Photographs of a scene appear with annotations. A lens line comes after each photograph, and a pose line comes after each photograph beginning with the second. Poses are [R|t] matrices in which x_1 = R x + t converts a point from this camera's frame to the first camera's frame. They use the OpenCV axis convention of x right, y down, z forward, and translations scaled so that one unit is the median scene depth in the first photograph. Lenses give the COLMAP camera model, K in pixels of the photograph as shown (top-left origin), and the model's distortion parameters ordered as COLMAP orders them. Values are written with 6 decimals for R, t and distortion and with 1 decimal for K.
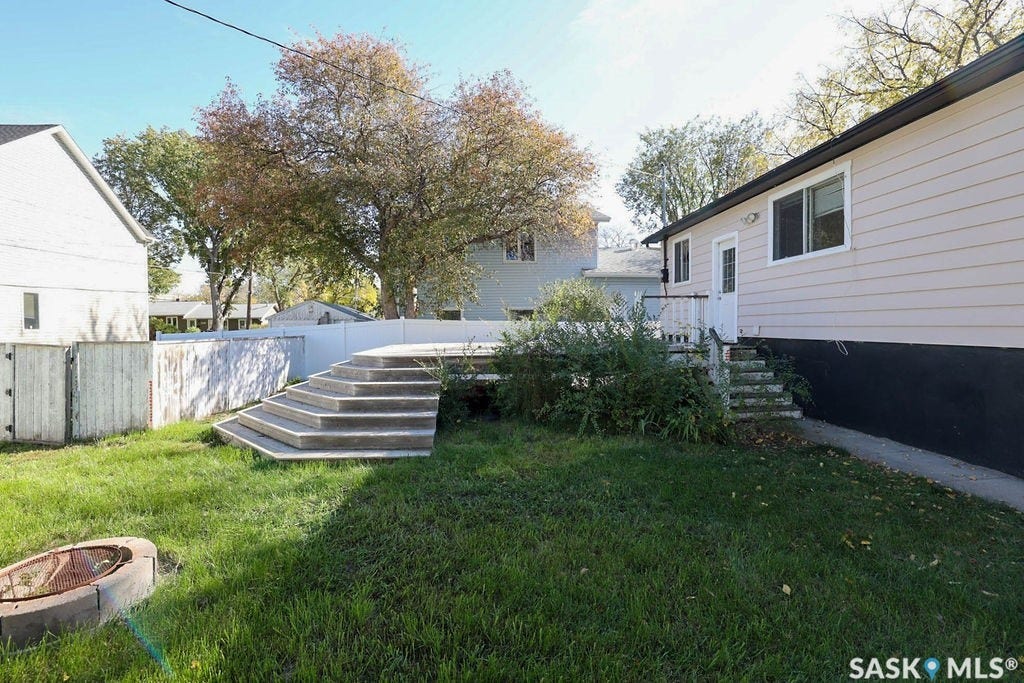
lens RADIAL K [[459.9, 0, 502.7], [0, 459.9, 338.1], [0, 0, 1]] dist [-0.039839, 0.019418]
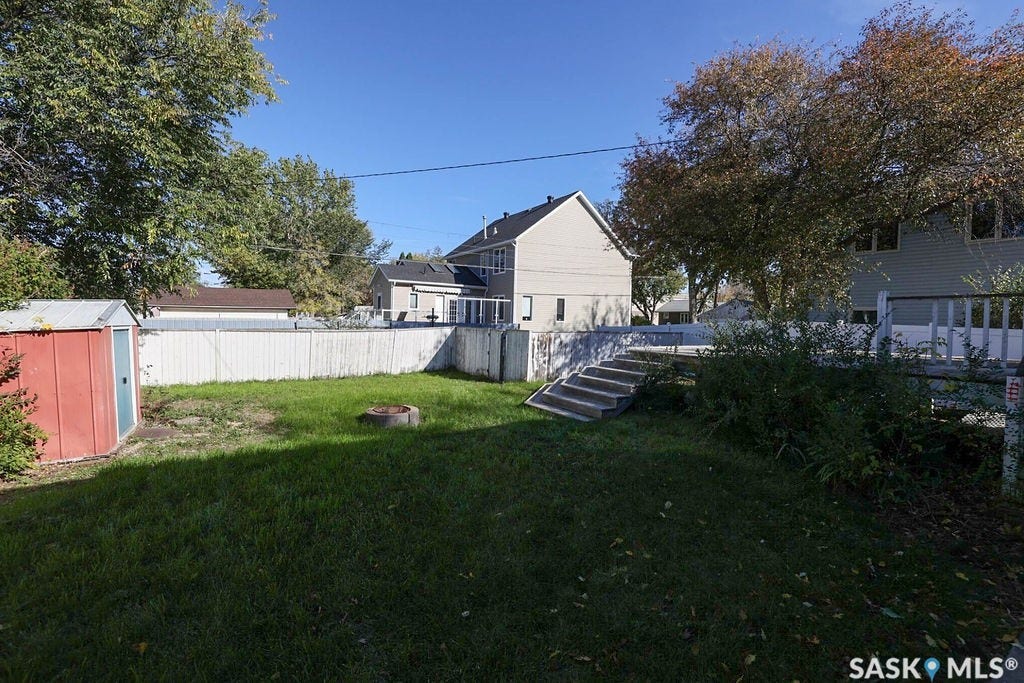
lens RADIAL K [[434.8, 0, 477.6], [0, 434.8, 338.3], [0, 0, 1]] dist [-0.042520, 0.015422]
pose [[0.441280, 0.059494, -0.895395, 0.456682], [-0.048140, 0.997932, 0.042582, -0.017515], [0.896077, 0.024314, 0.443232, 0.066924]]
